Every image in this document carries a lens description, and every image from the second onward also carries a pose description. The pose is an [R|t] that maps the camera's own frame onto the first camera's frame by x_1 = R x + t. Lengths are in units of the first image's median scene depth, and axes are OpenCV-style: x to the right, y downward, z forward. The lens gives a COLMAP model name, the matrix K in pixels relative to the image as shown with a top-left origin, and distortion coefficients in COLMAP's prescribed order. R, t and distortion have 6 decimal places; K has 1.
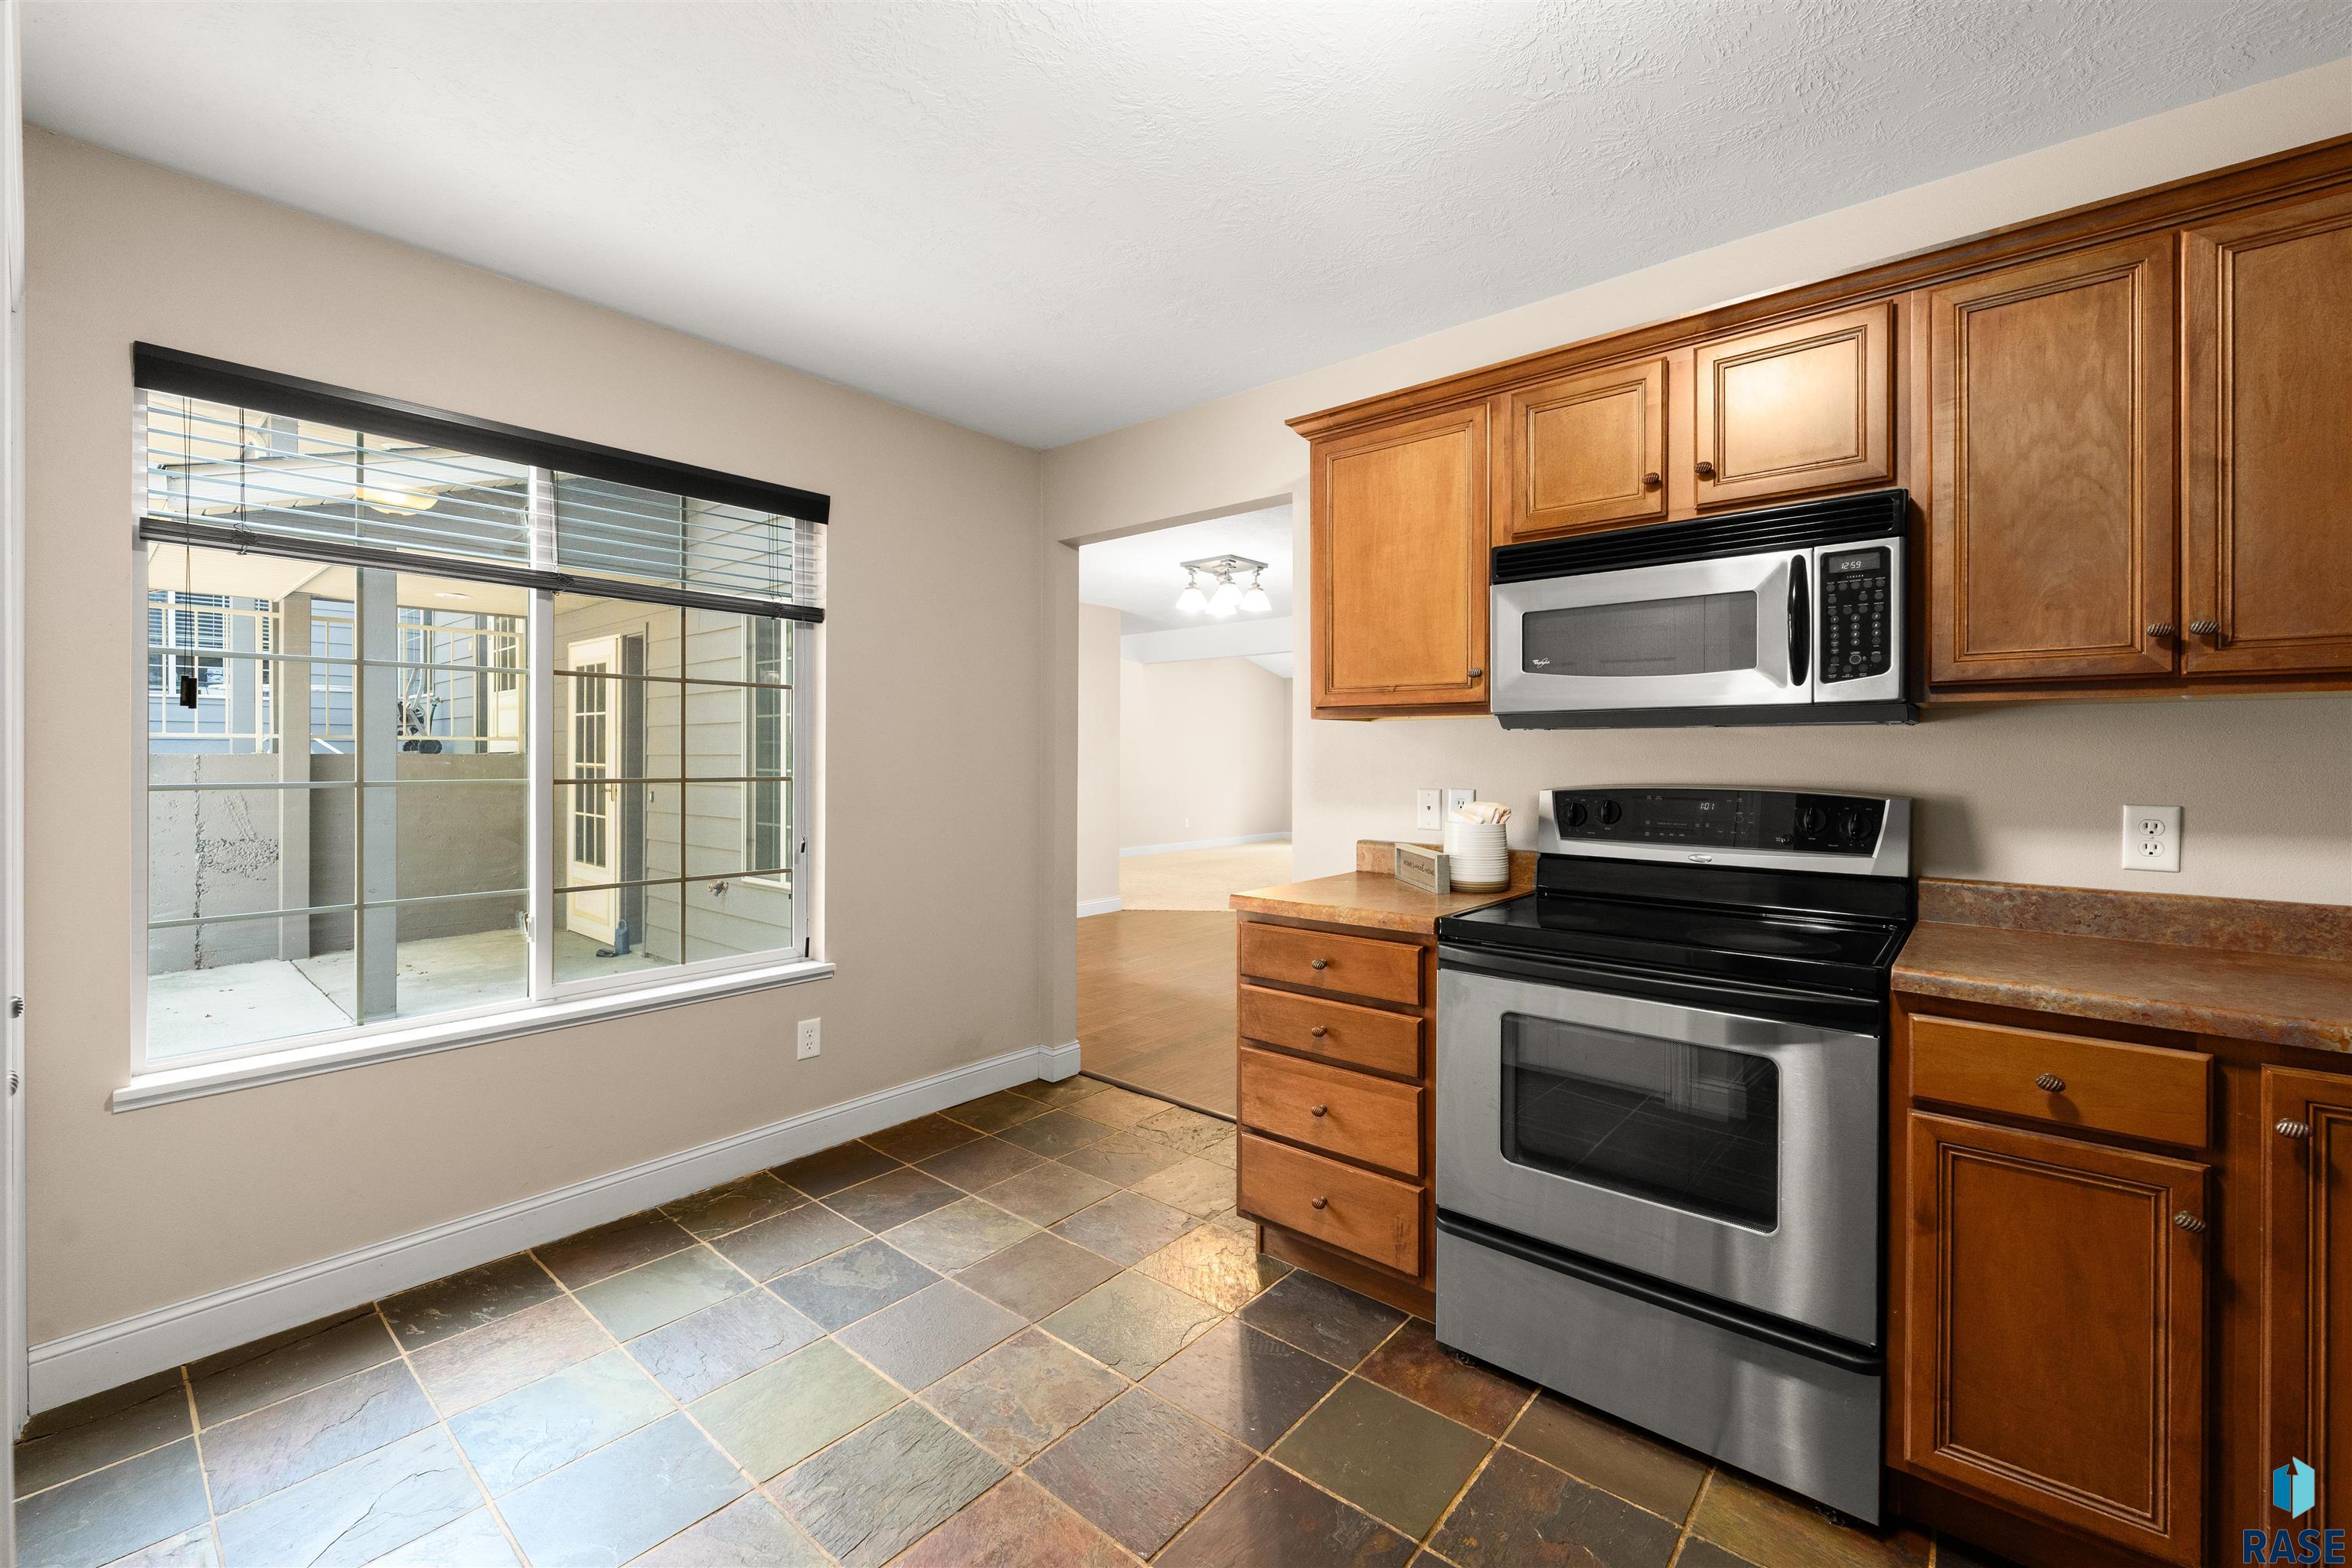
lens RADIAL K [[954.8, 0, 1189.3], [0, 954.8, 763.1], [0, 0, 1]] dist [0.002273, -0.001912]
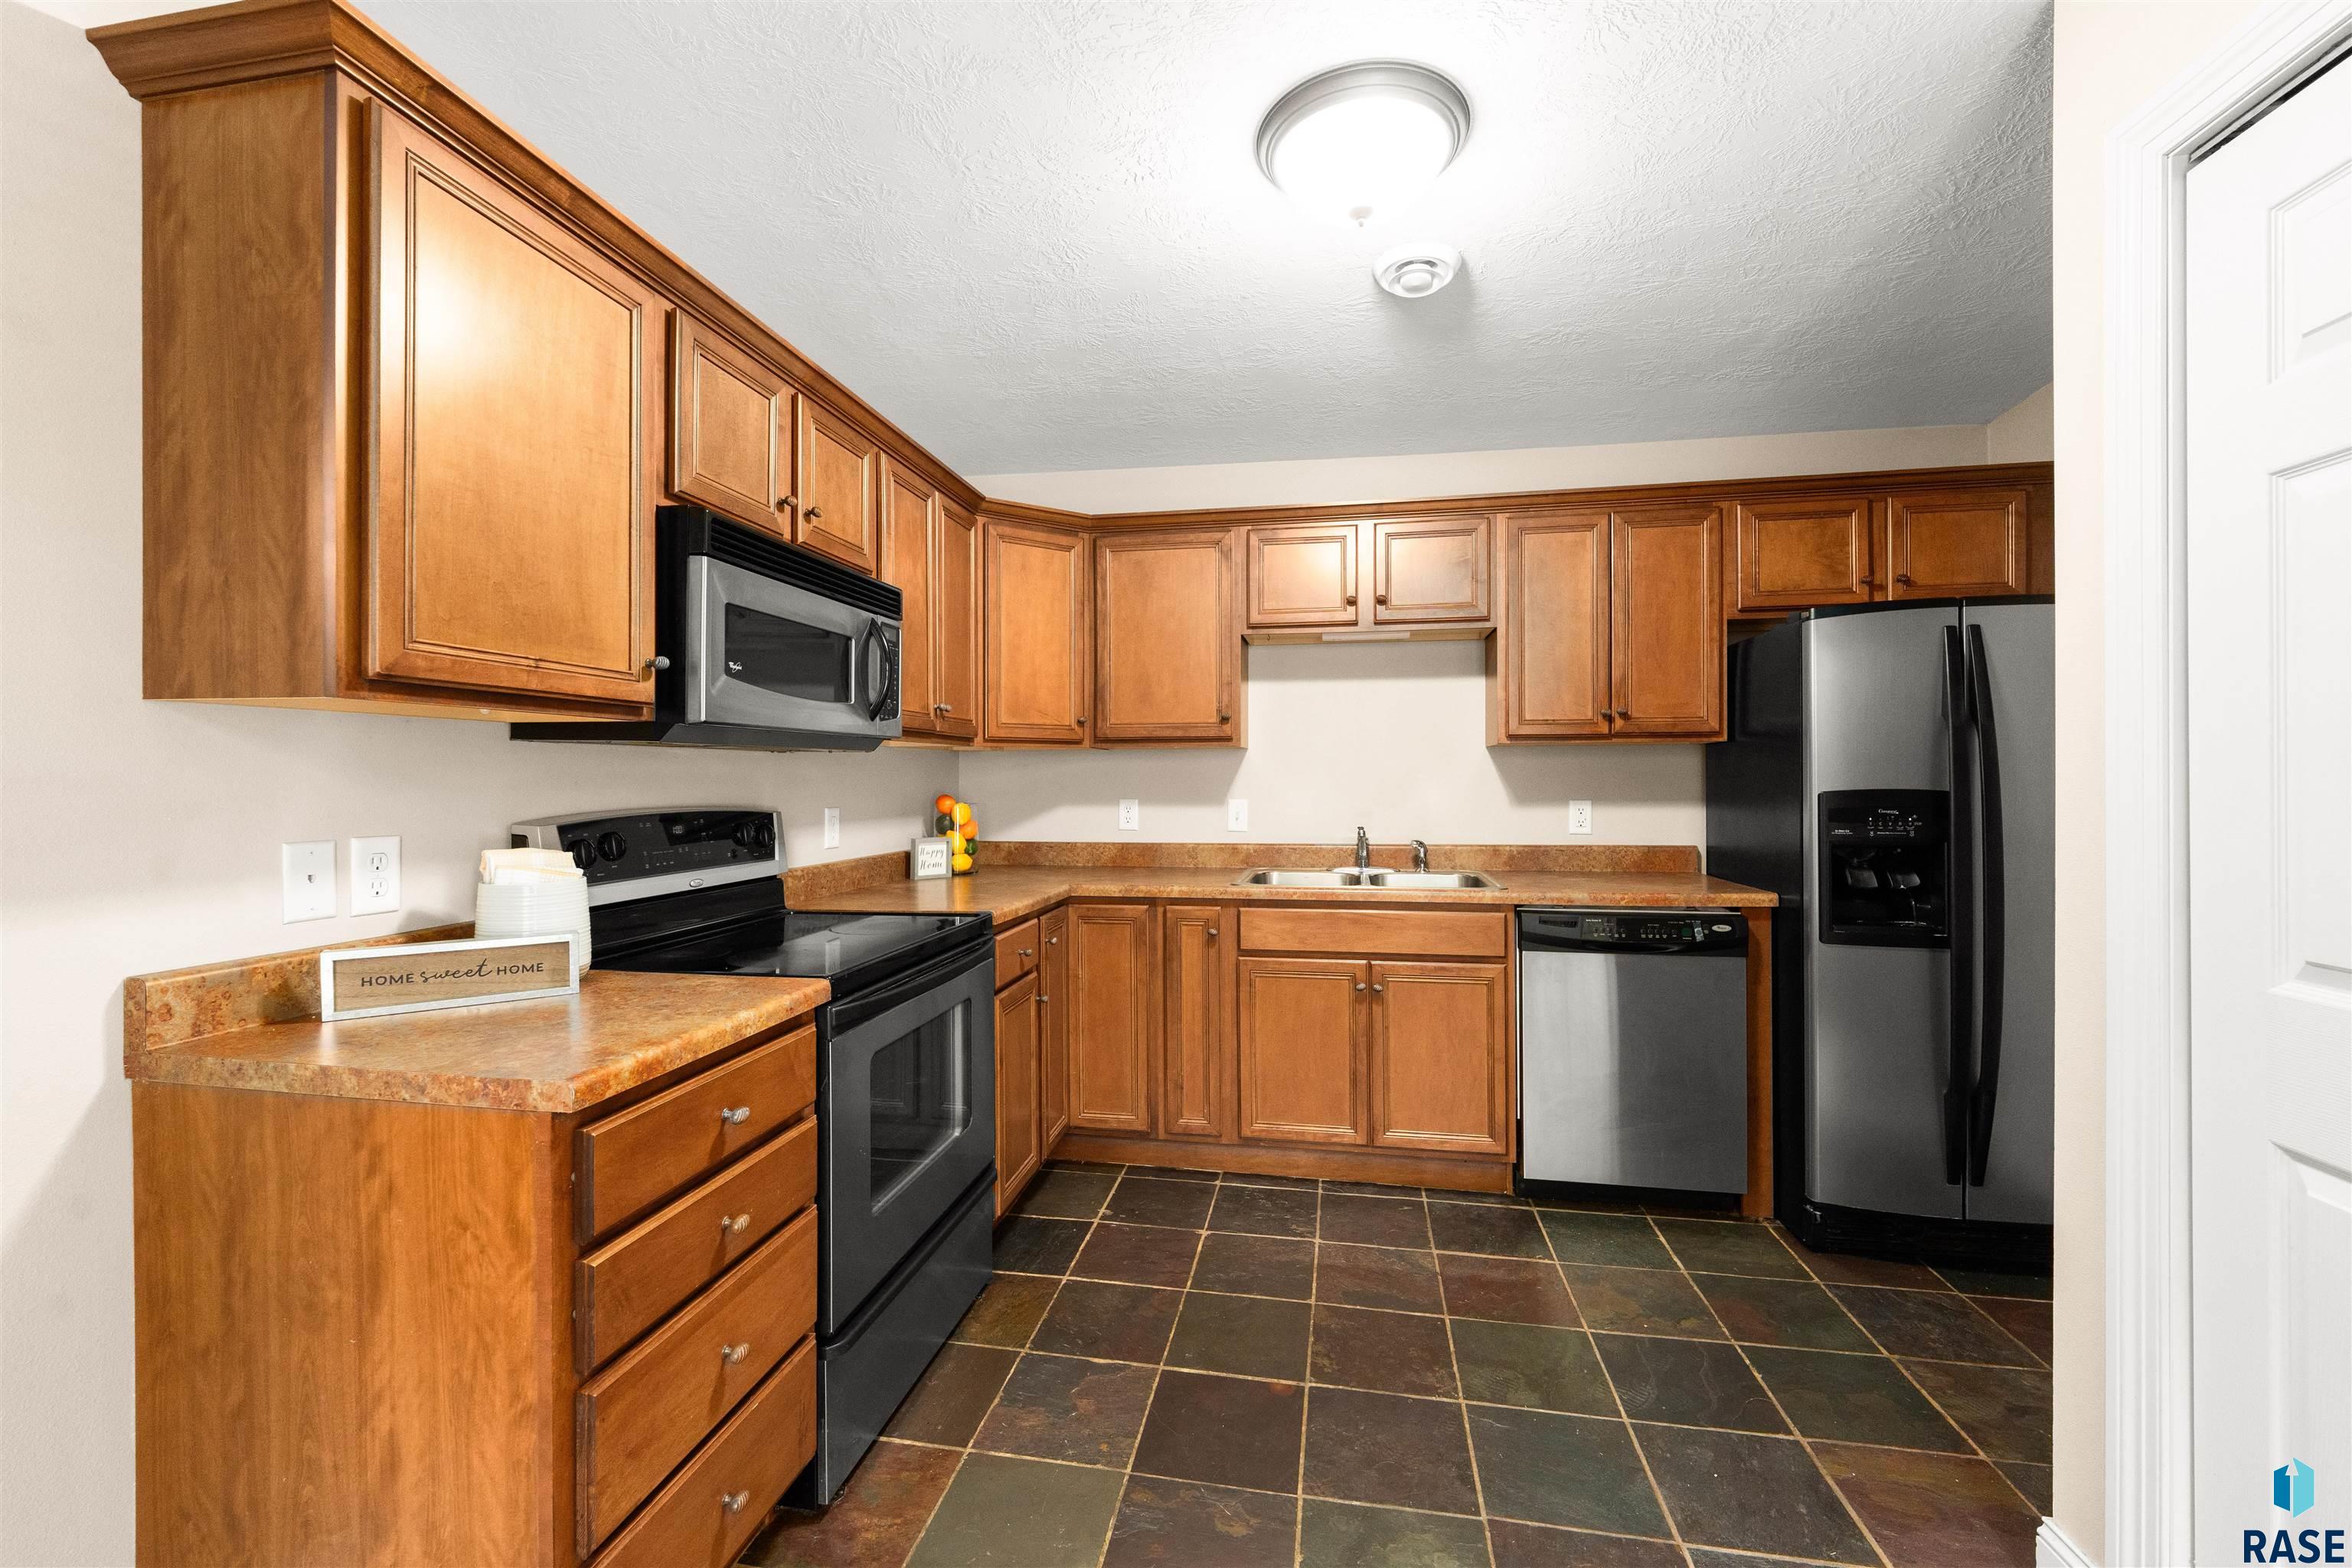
lens RADIAL K [[954.8, 0, 1178.5], [0, 954.8, 777.6], [0, 0, 1]] dist [0.002273, -0.001912]
pose [[-0.501391, -0.002938, 0.865216, -0.600613], [0.006811, 0.999950, 0.007343, -0.012040], [-0.865194, 0.009574, -0.501346, 1.173685]]
